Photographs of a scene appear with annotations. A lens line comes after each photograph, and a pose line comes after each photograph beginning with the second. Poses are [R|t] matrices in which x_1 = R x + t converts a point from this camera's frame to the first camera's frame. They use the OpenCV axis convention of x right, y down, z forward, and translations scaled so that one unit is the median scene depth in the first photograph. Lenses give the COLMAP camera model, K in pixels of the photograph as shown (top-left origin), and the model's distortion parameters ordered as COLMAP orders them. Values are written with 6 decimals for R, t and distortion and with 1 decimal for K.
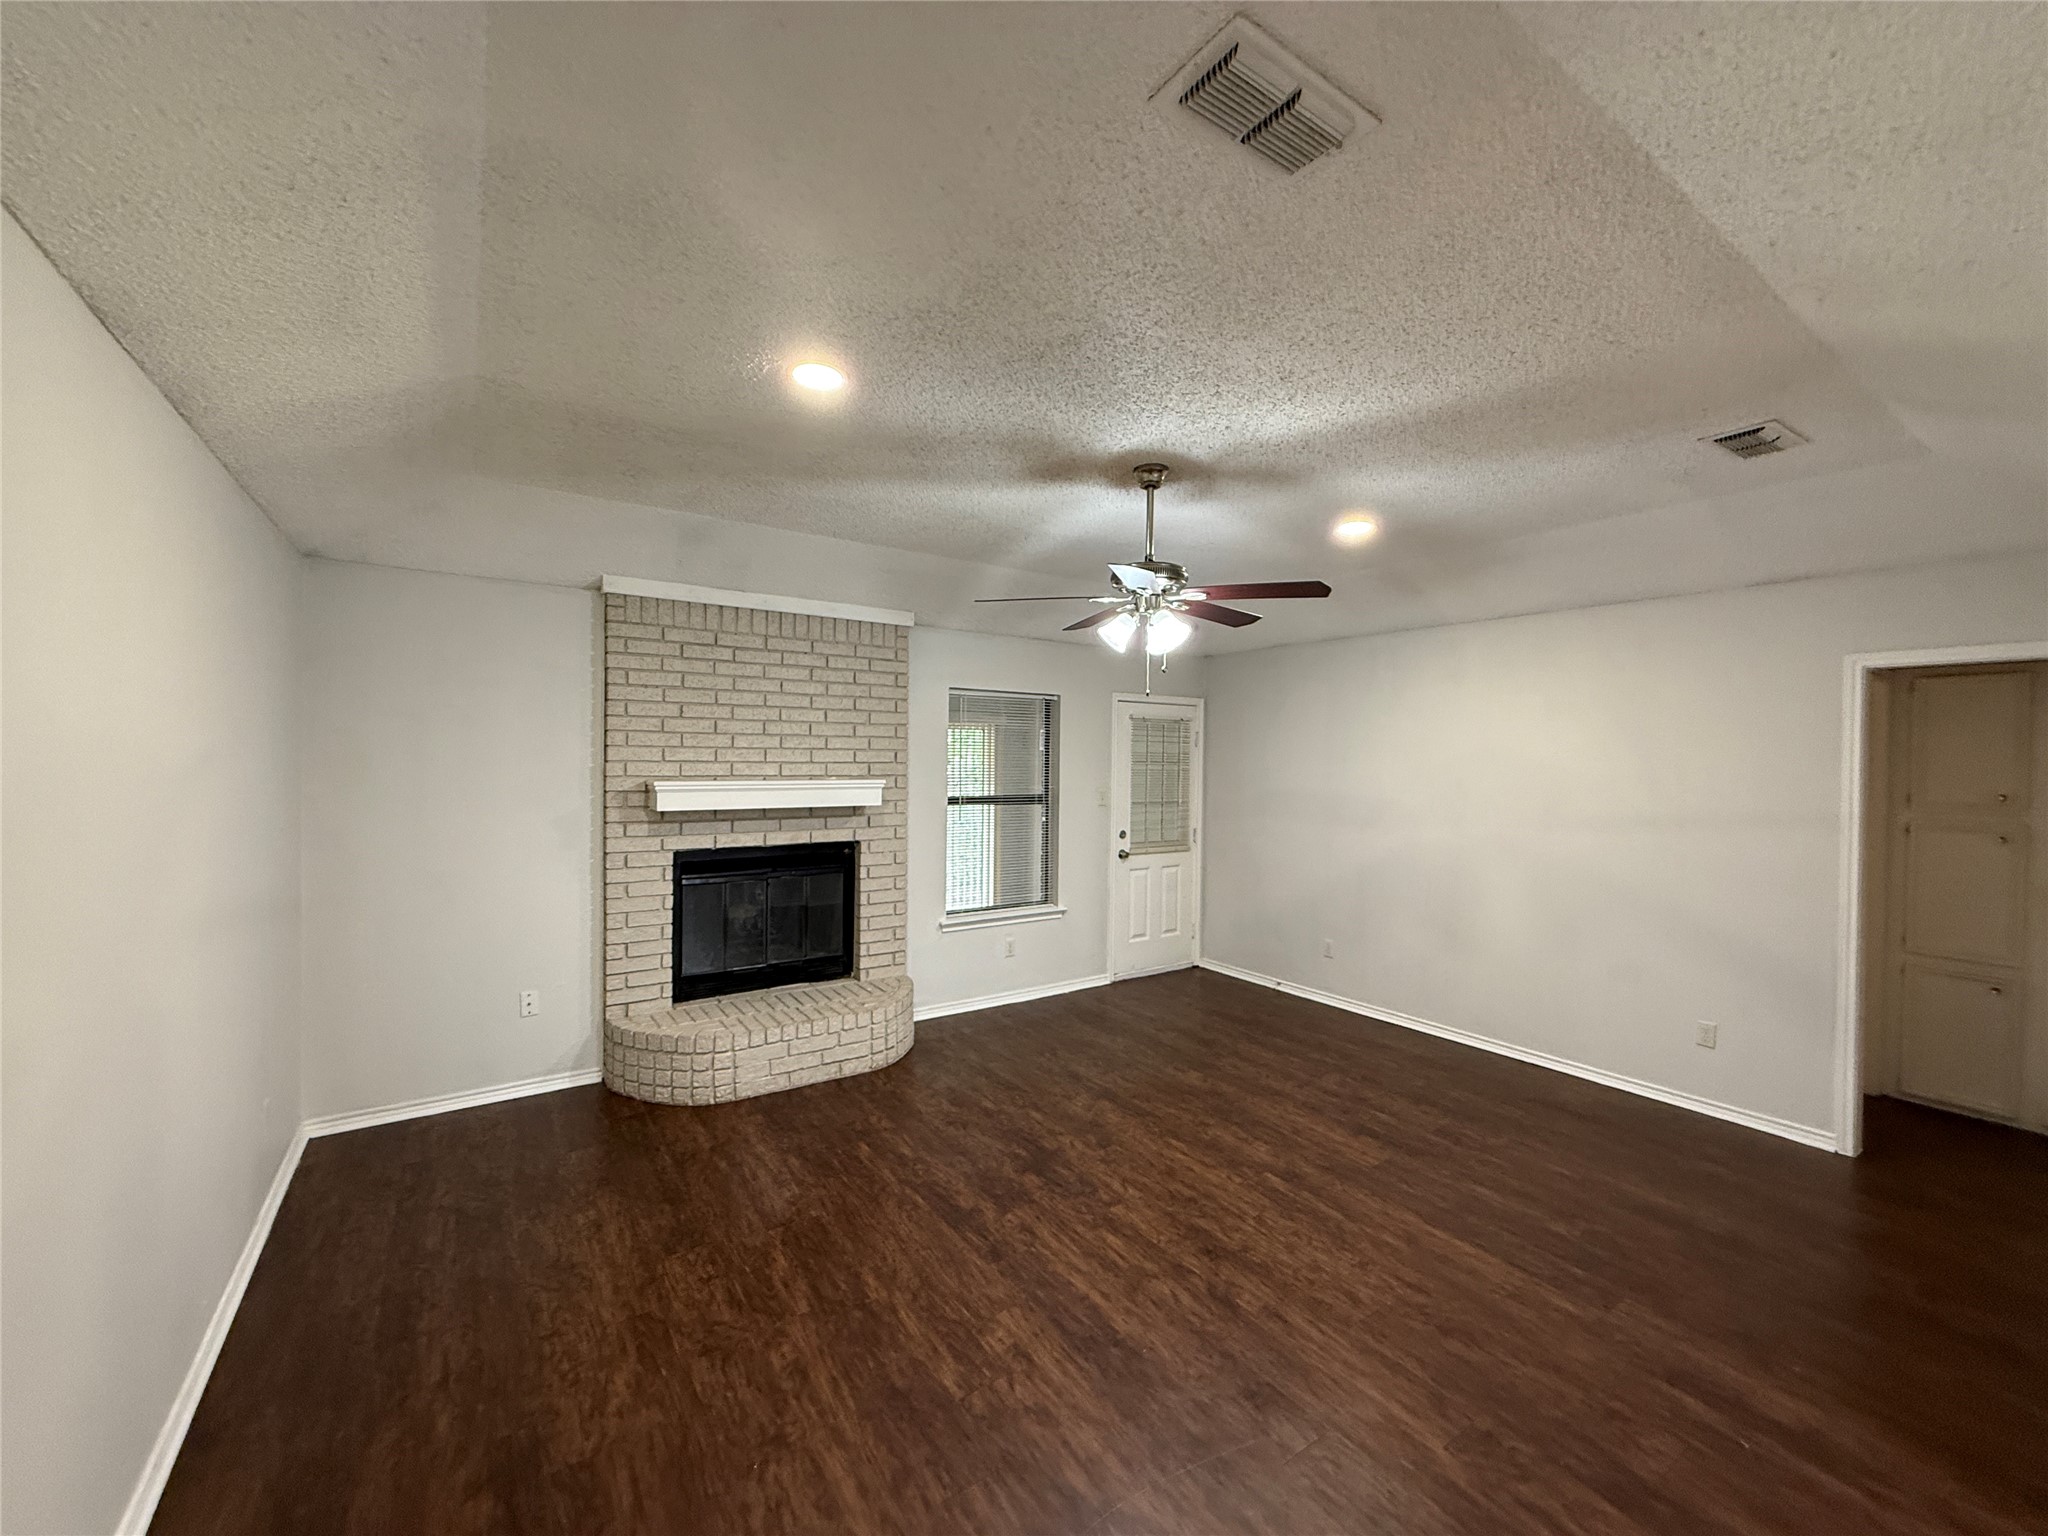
lens RADIAL K [[814.3, 0, 1023.0], [0, 814.3, 770.5], [0, 0, 1]] dist [0.002916, 0.000247]
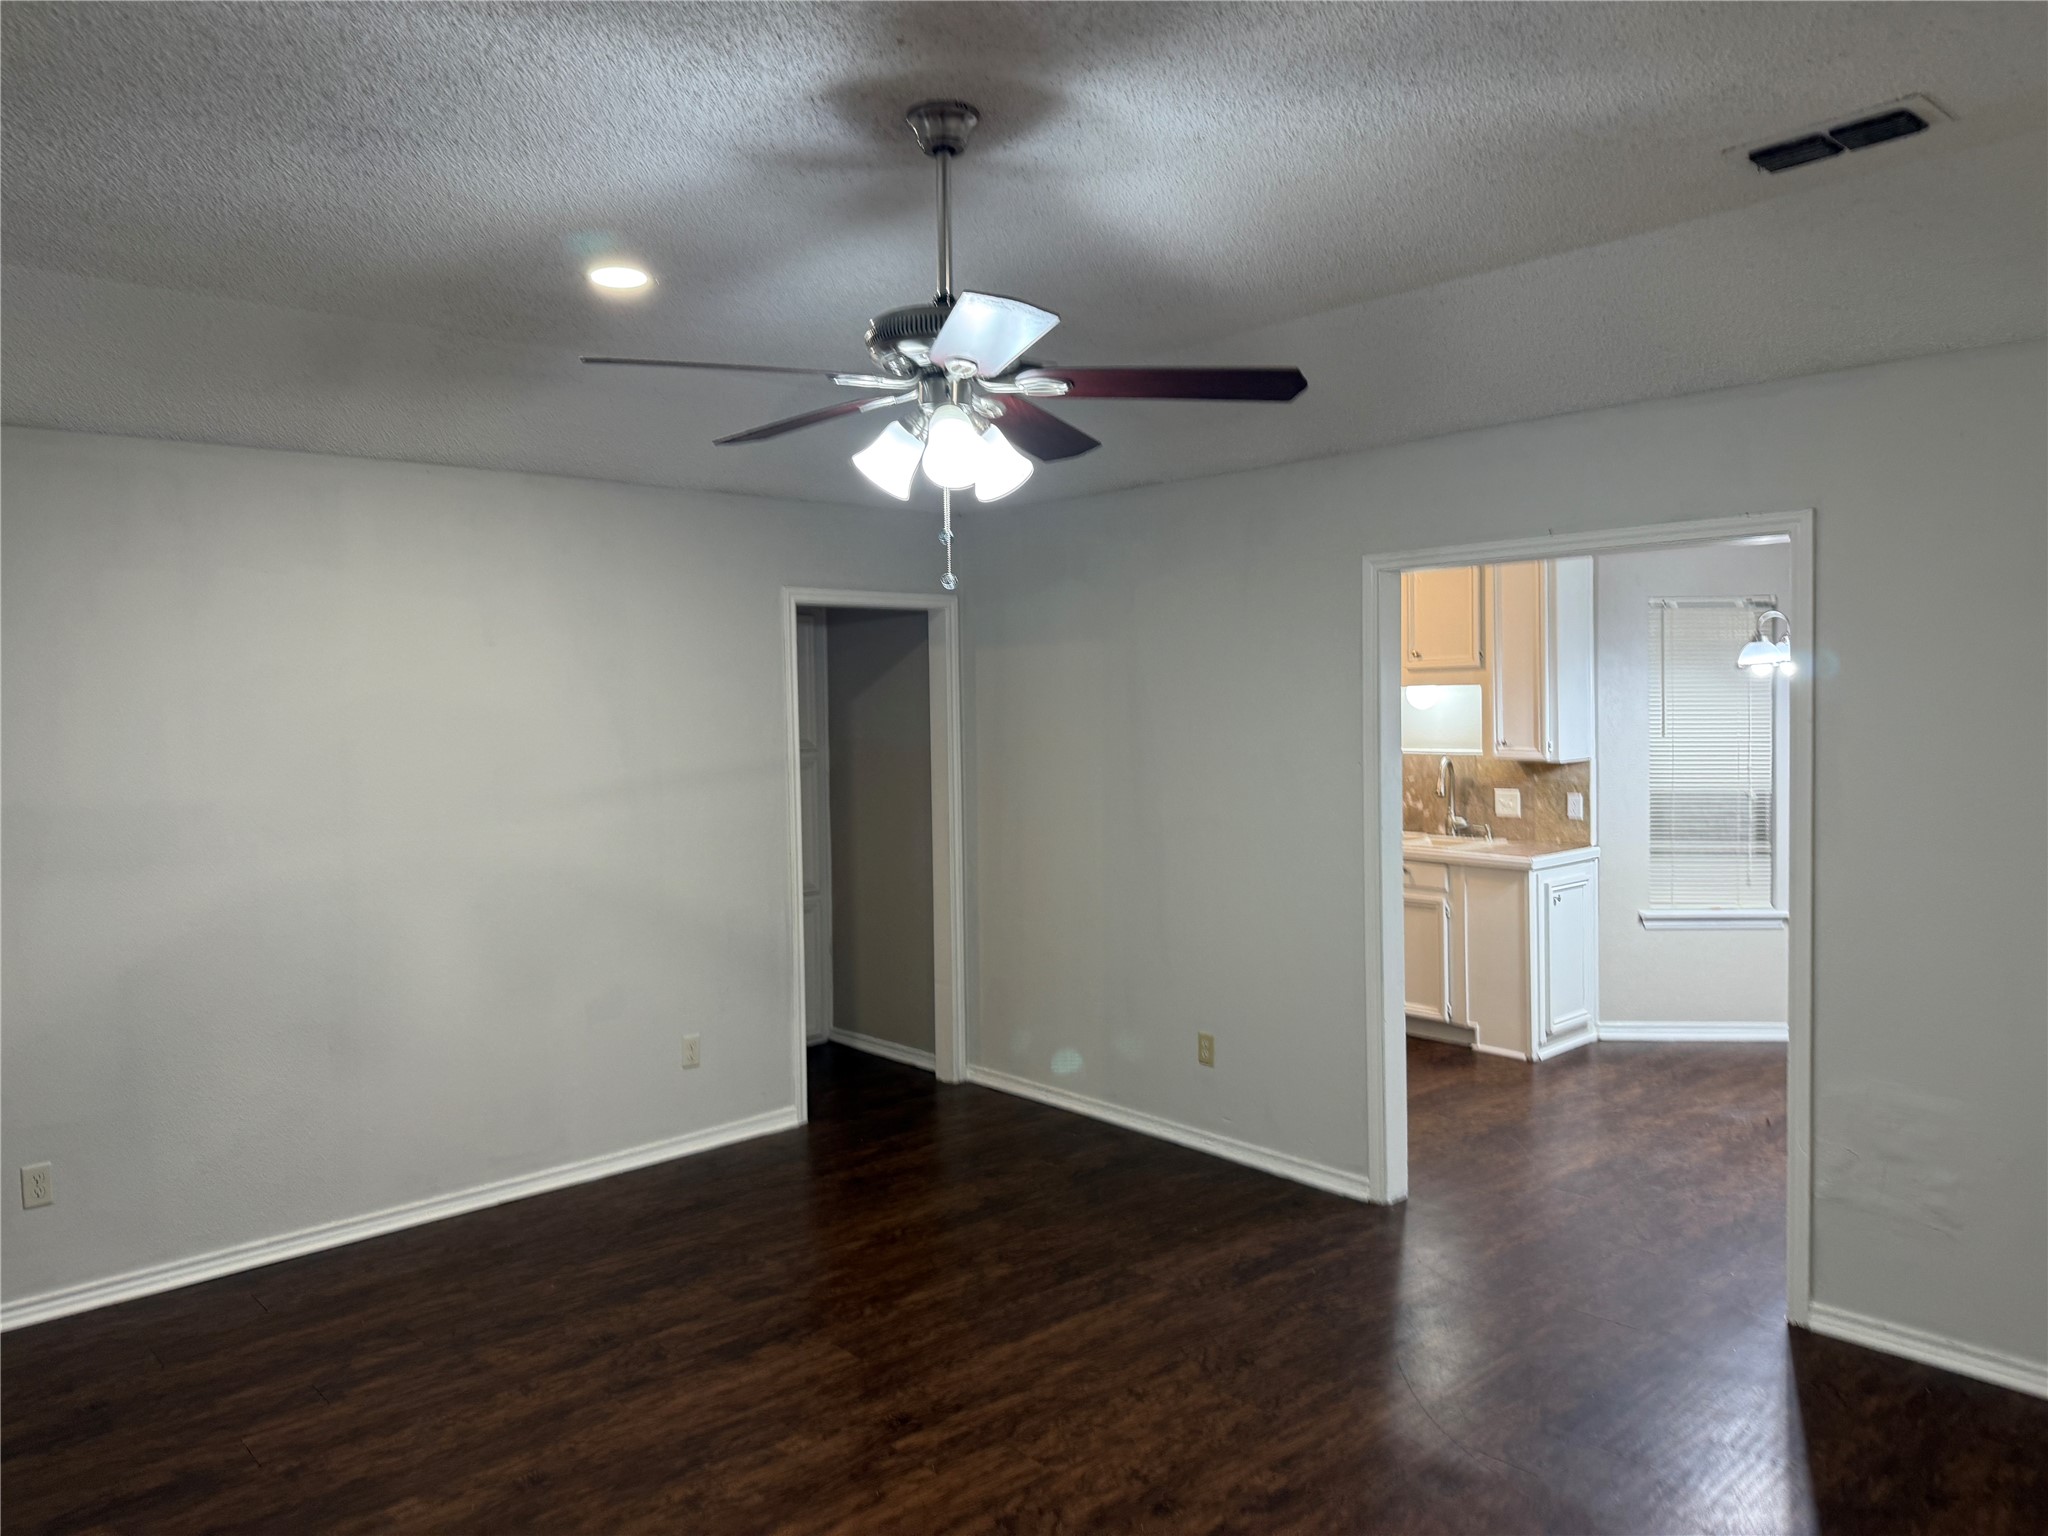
lens RADIAL K [[1438.5, 0, 1010.4], [0, 1438.5, 754.0], [0, 0, 1]] dist [0.055448, -0.087553]
pose [[-0.134417, -0.047141, 0.989803, -0.803975], [0.033195, 0.998093, 0.052044, -0.038389], [-0.990369, 0.039852, -0.132596, 1.219403]]
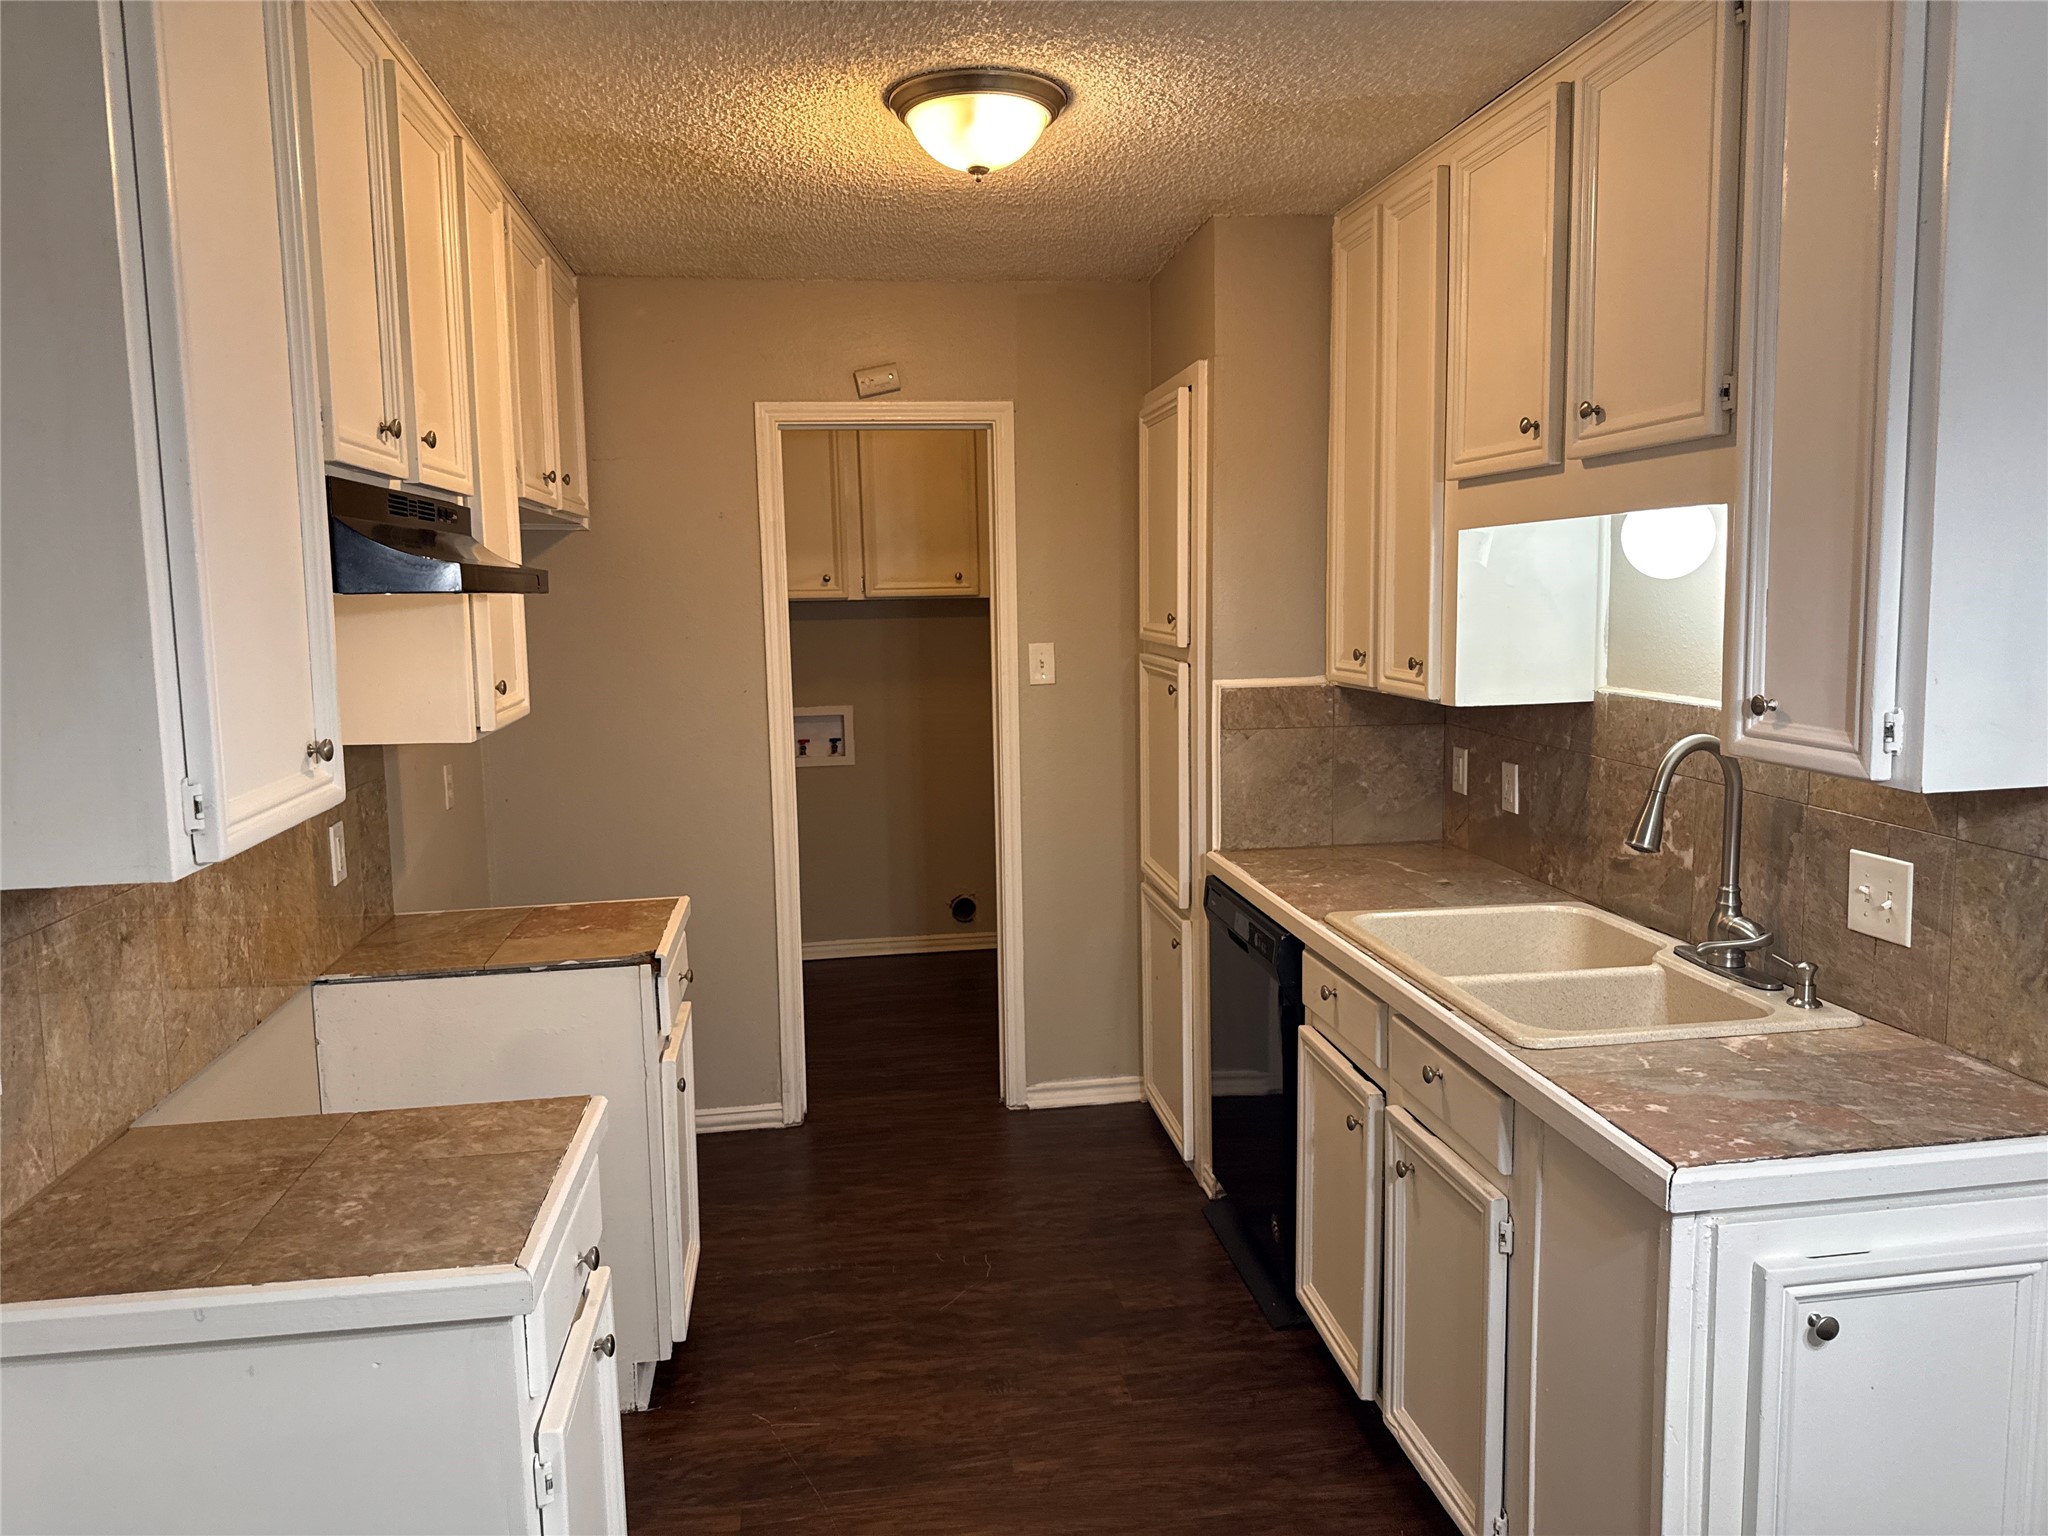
lens RADIAL K [[1438.5, 0, 1010.4], [0, 1438.5, 754.0], [0, 0, 1]] dist [0.055448, -0.087553]
pose [[0.456999, -0.131051, 0.879760, 0.771247], [0.047136, 0.991265, 0.123176, 0.019784], [-0.888217, -0.014823, 0.459185, 0.033717]]
